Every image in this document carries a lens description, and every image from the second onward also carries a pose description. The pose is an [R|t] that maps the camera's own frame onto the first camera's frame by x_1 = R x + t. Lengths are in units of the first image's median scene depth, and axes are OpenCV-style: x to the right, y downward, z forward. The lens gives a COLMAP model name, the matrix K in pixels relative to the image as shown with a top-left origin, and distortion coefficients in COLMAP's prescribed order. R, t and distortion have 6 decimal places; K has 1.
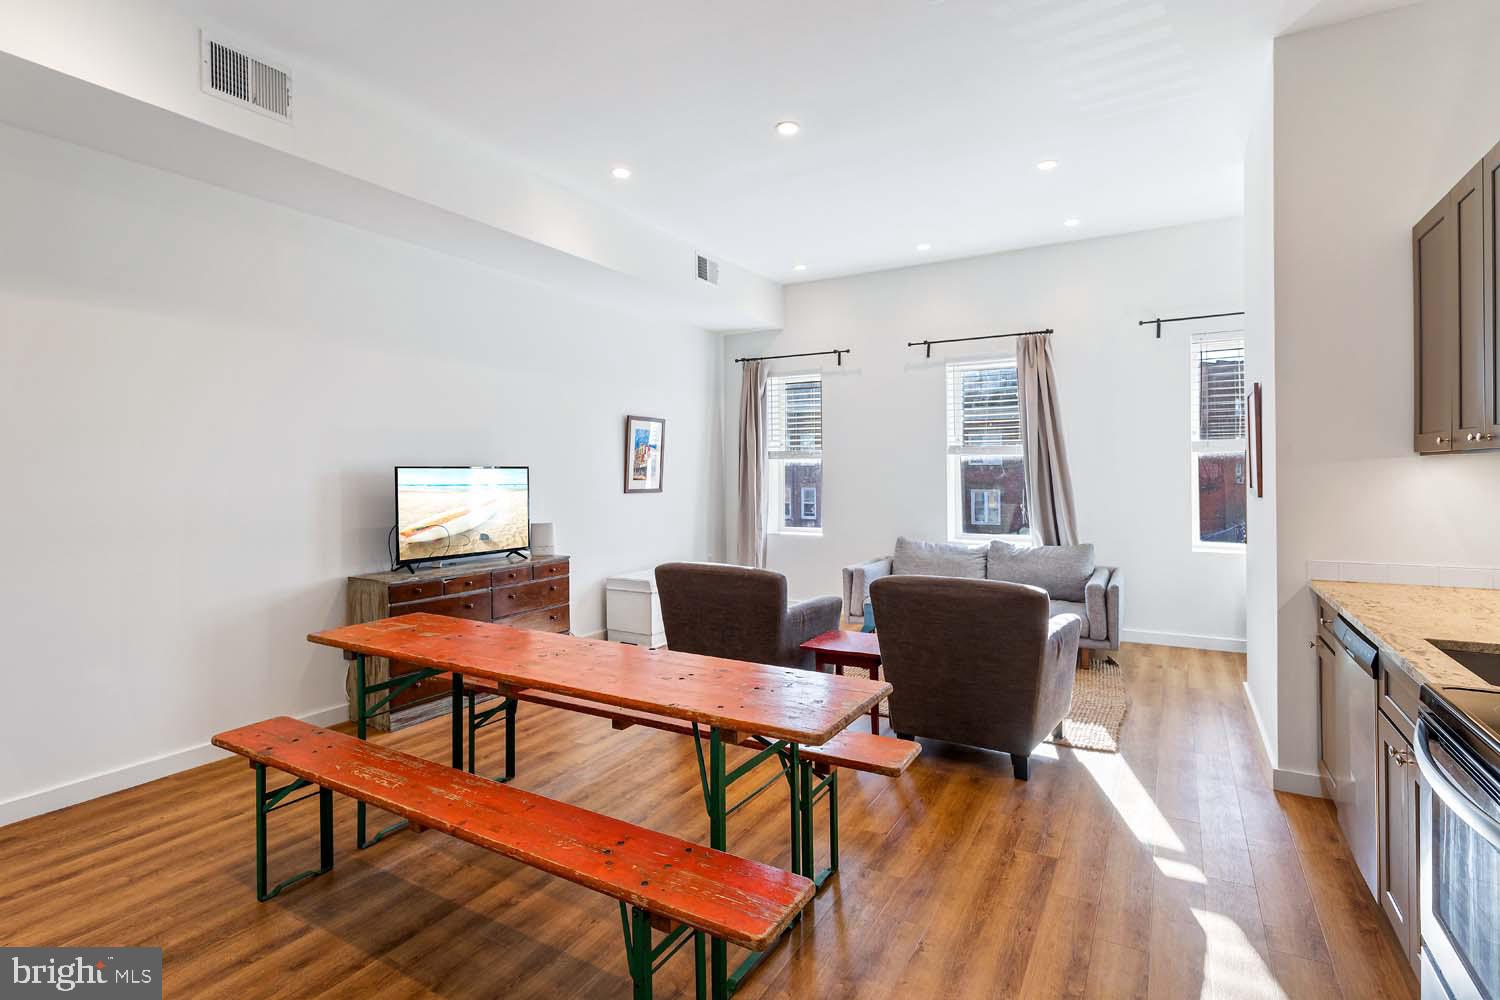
lens RADIAL K [[712.6, 0, 749.3], [0, 712.6, 475.3], [0, 0, 1]] dist [0.000719, 0.000287]
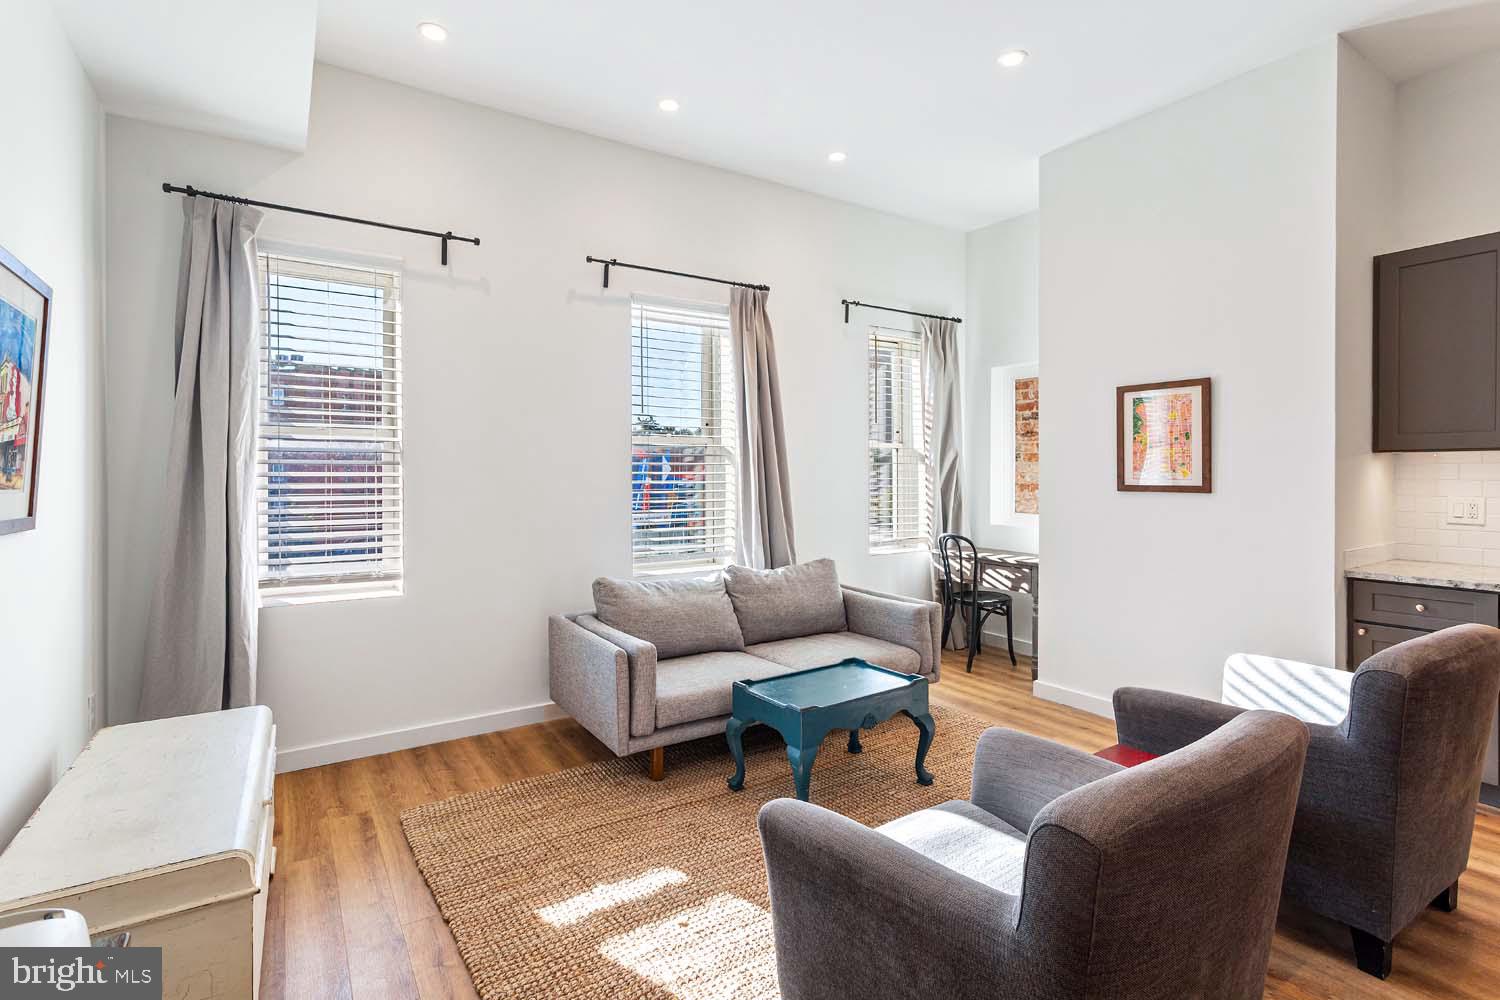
lens RADIAL K [[722.1, 0, 745.1], [0, 722.1, 478.8], [0, 0, 1]] dist [-0.000520, 0.000912]
pose [[0.460491, -0.001641, 0.887663, -0.282321], [0.004981, 0.999987, -0.000735, 0.004848], [-0.887651, 0.004761, 0.460493, 0.654315]]
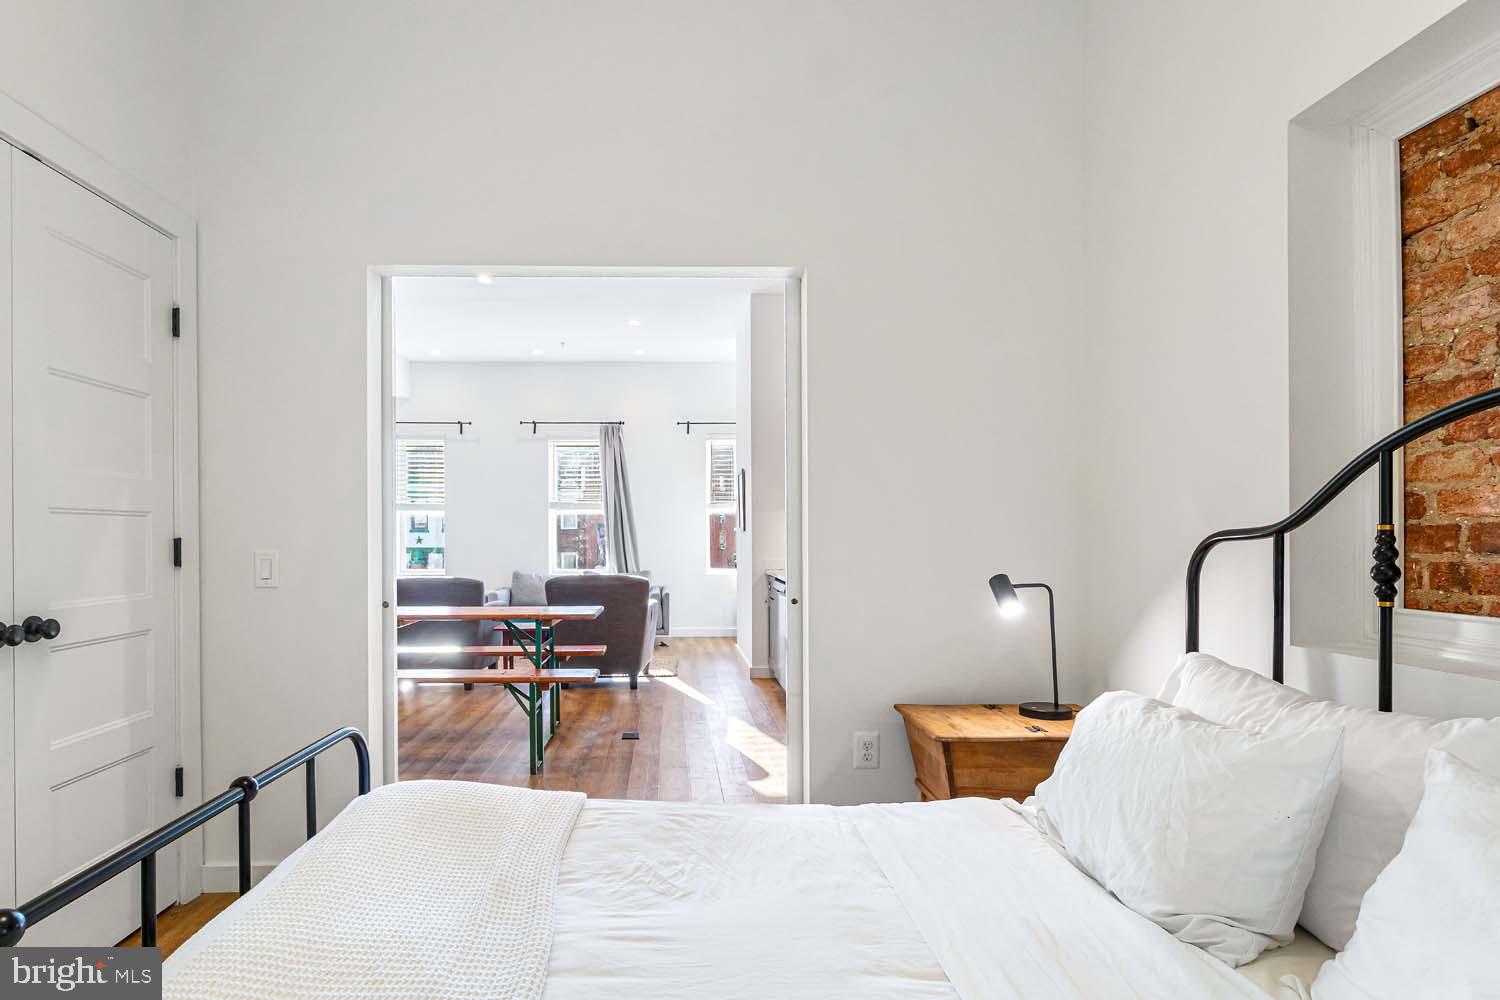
lens RADIAL K [[776.9, 0, 670.3], [0, 776.9, 546.5], [0, 0, 1]] dist [-0.003617, 0.000765]
pose [[0.858543, 0.003081, 0.512732, -0.286036], [-0.004133, 0.999991, 0.000911, 0.040950], [-0.512724, -0.002902, 0.858548, -0.375040]]
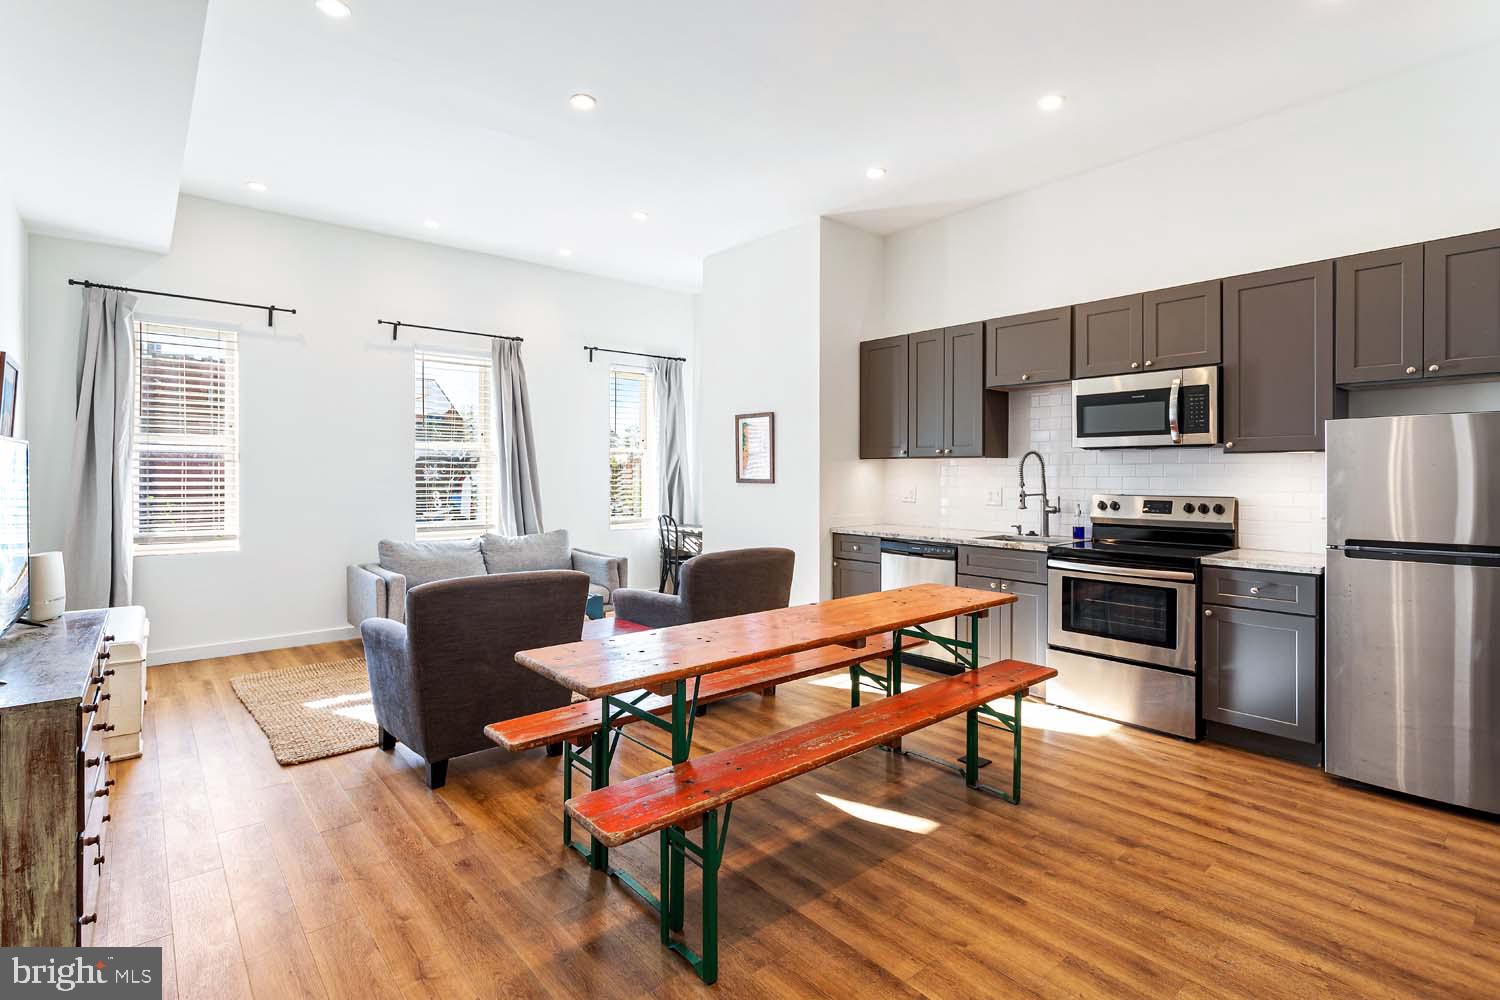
lens RADIAL K [[729.3, 0, 740.1], [0, 729.3, 478.1], [0, 0, 1]] dist [0.000217, 0.000753]
pose [[0.348309, 0.001109, 0.937379, -0.508860], [0.000092, 0.999999, -0.001217, 0.012443], [-0.937380, 0.000510, 0.348309, 0.289615]]
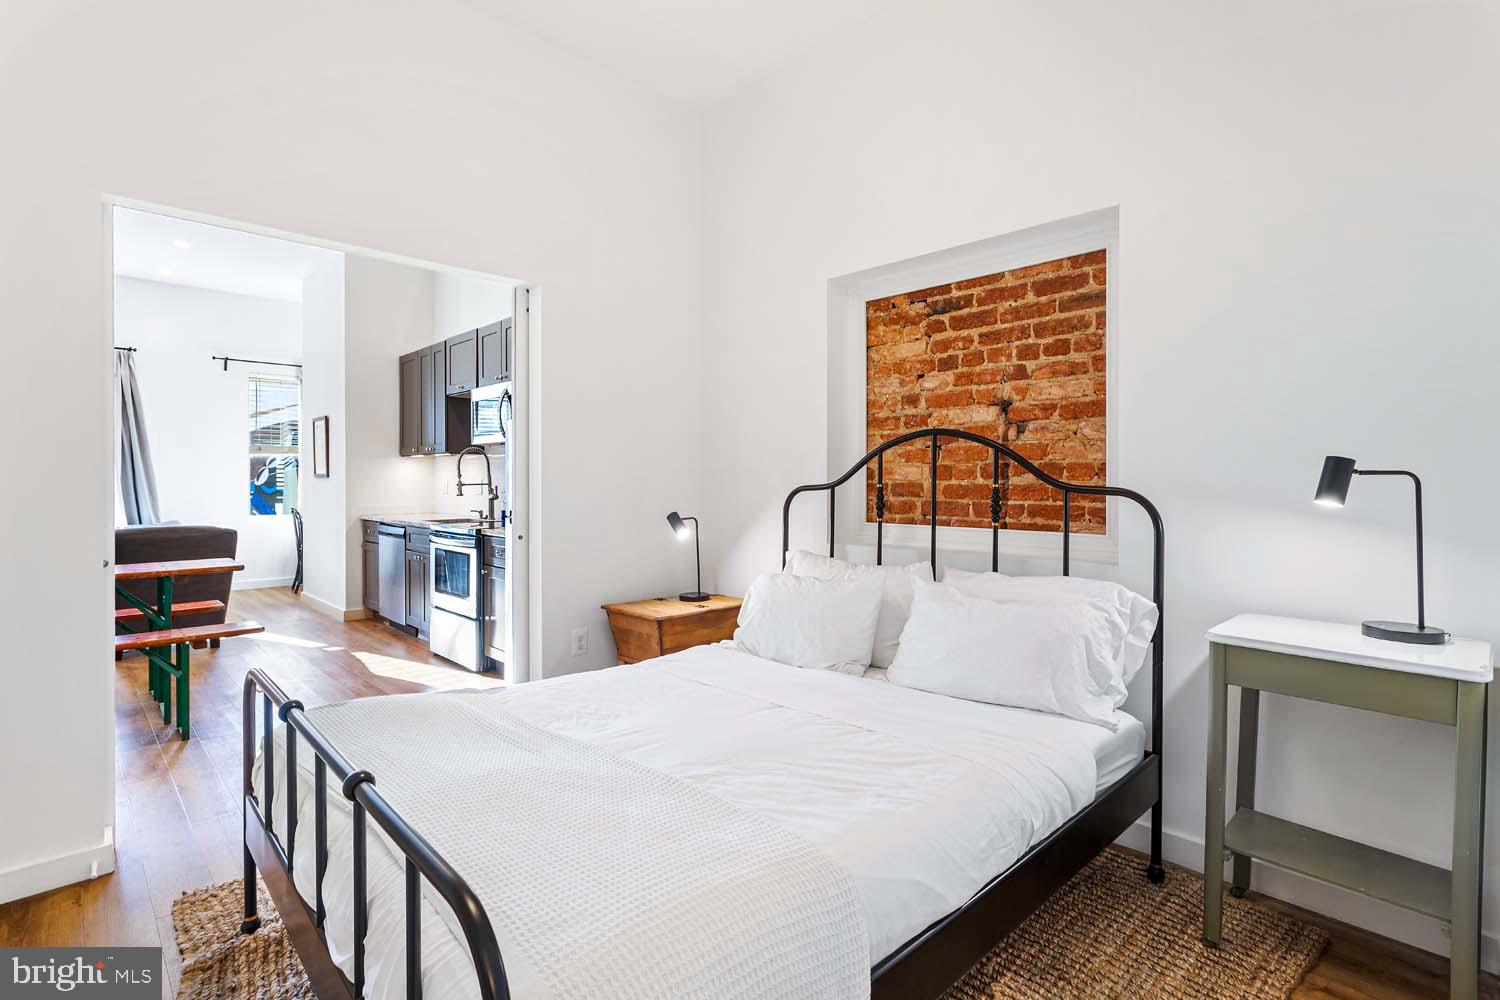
lens RADIAL K [[710.4, 0, 750.0], [0, 710.4, 500.0], [0, 0, 1]] dist [-0.001675, -0.000112]
pose [[0.275062, -0.014974, 0.961310, -0.449322], [0.002442, 0.999886, 0.014876, 0.037411], [-0.961423, -0.001745, 0.275067, -0.338070]]
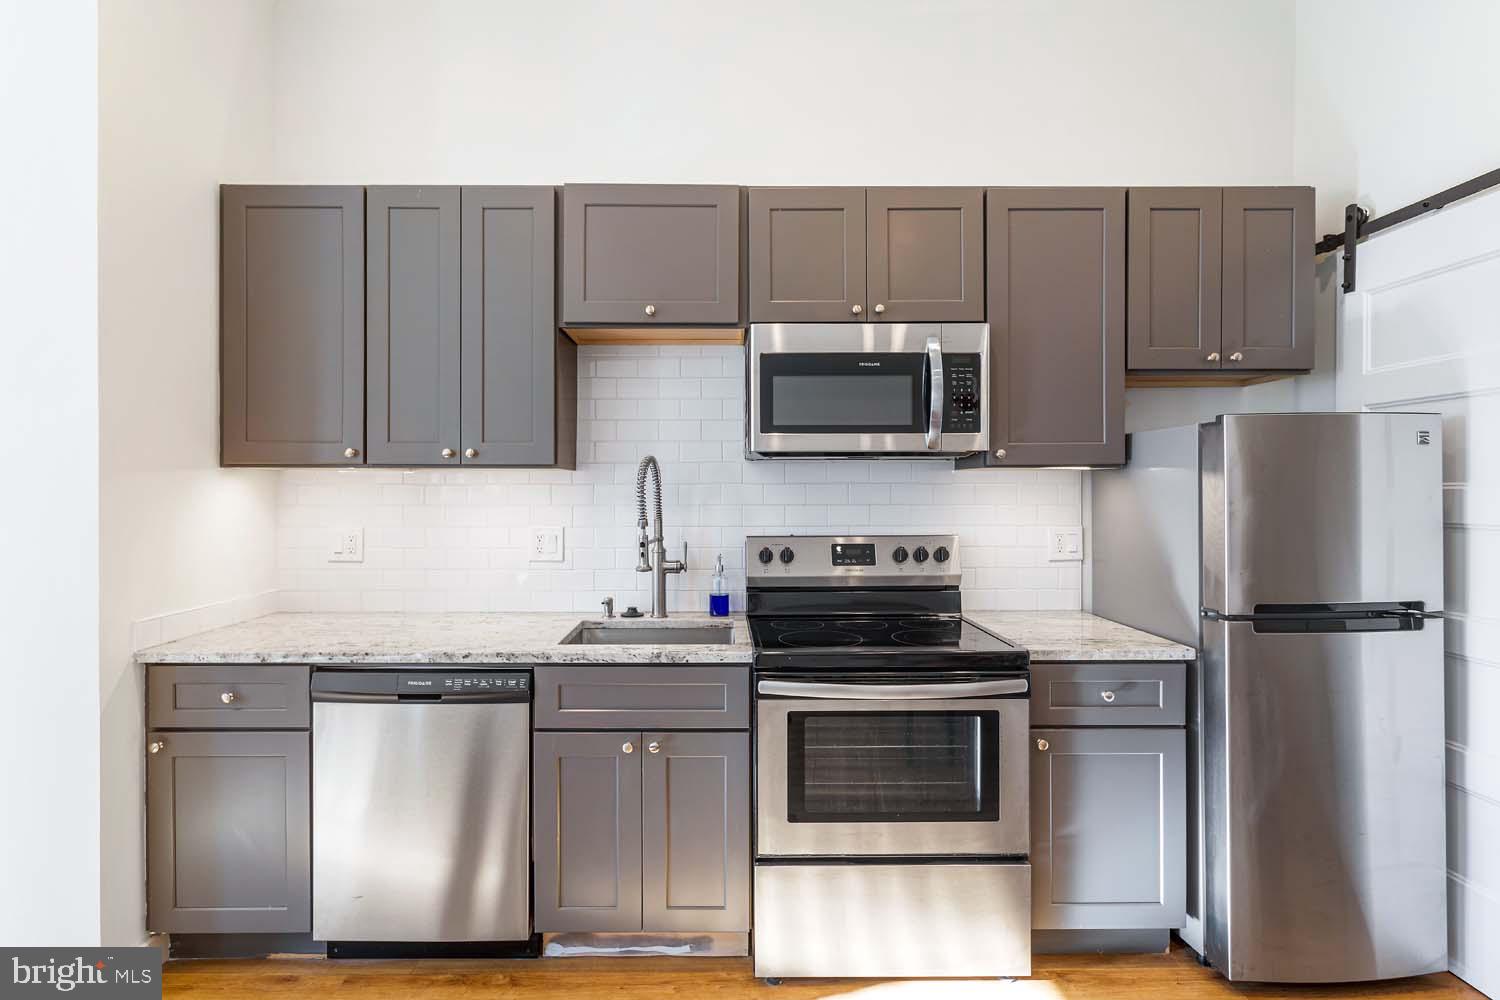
lens RADIAL K [[727.3, 0, 732.3], [0, 727.3, 495.0], [0, 0, 1]] dist [0.001268, 0.000129]
pose [[-0.503886, 0.006141, 0.863748, -0.032388], [0.008098, 0.999964, -0.002386, 0.004707], [-0.863732, 0.005793, -0.503918, 0.435940]]
